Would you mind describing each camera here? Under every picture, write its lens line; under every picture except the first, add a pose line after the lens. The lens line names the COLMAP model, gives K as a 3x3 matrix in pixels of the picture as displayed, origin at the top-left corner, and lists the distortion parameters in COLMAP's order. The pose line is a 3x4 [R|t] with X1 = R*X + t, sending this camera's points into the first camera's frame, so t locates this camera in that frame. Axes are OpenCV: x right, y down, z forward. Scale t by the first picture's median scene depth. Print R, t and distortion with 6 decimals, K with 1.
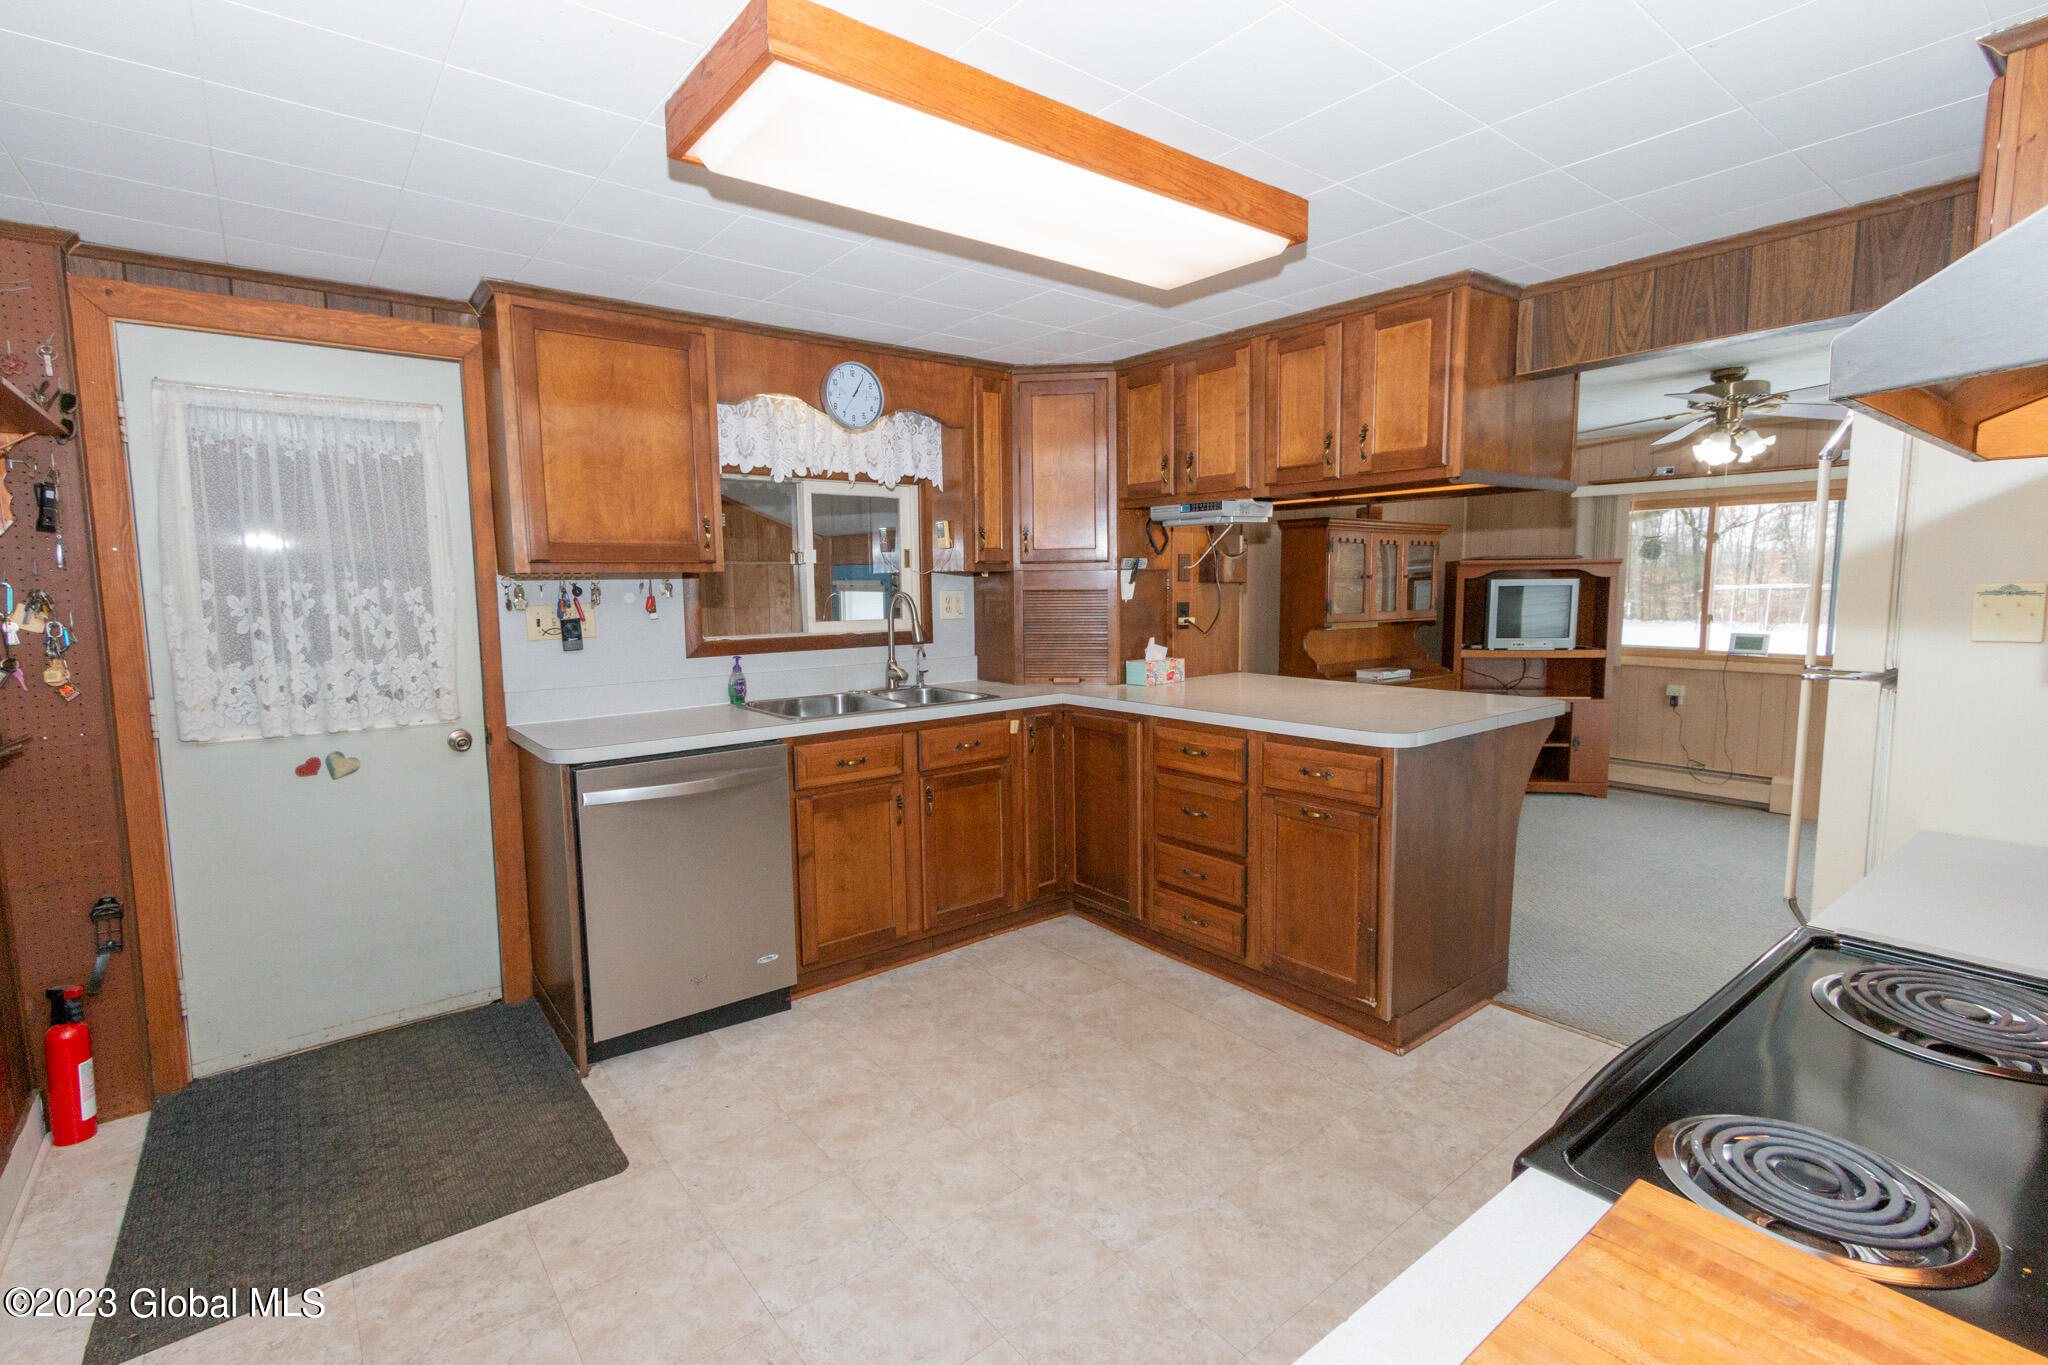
lens RADIAL K [[936.5, 0, 1025.6], [0, 936.5, 683.1], [0, 0, 1]] dist [-0.000497, -0.000022]
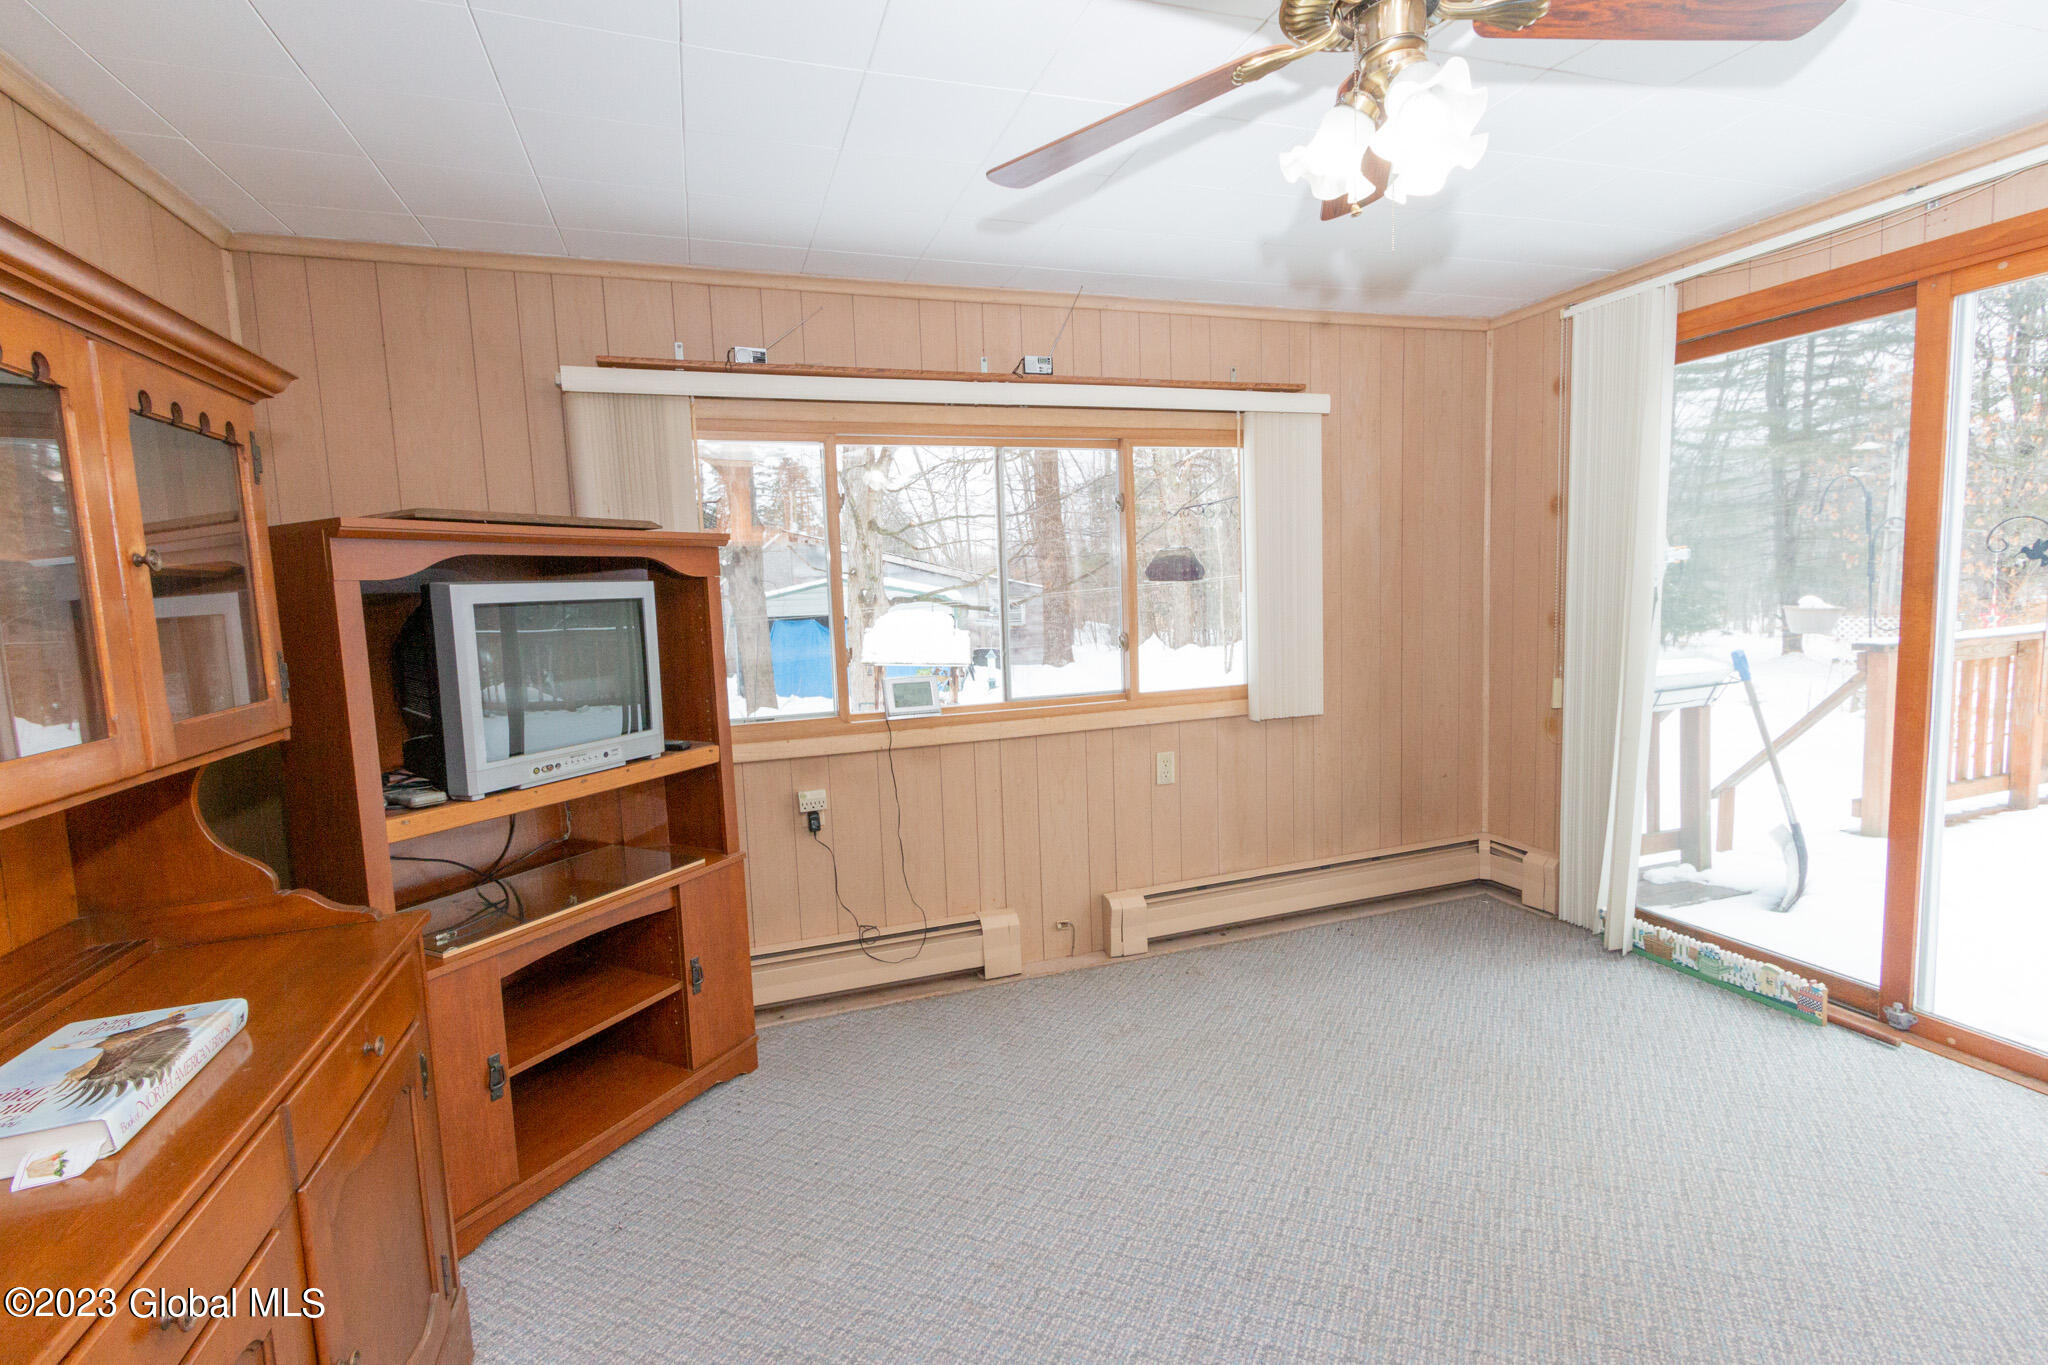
lens RADIAL K [[936.5, 0, 1029.4], [0, 936.5, 680.0], [0, 0, 1]] dist [-0.000497, -0.000022]
pose [[0.325778, -0.096483, 0.940510, 0.259264], [0.137596, 0.989026, 0.053799, -0.068348], [-0.935380, 0.111884, 0.335479, 0.712857]]
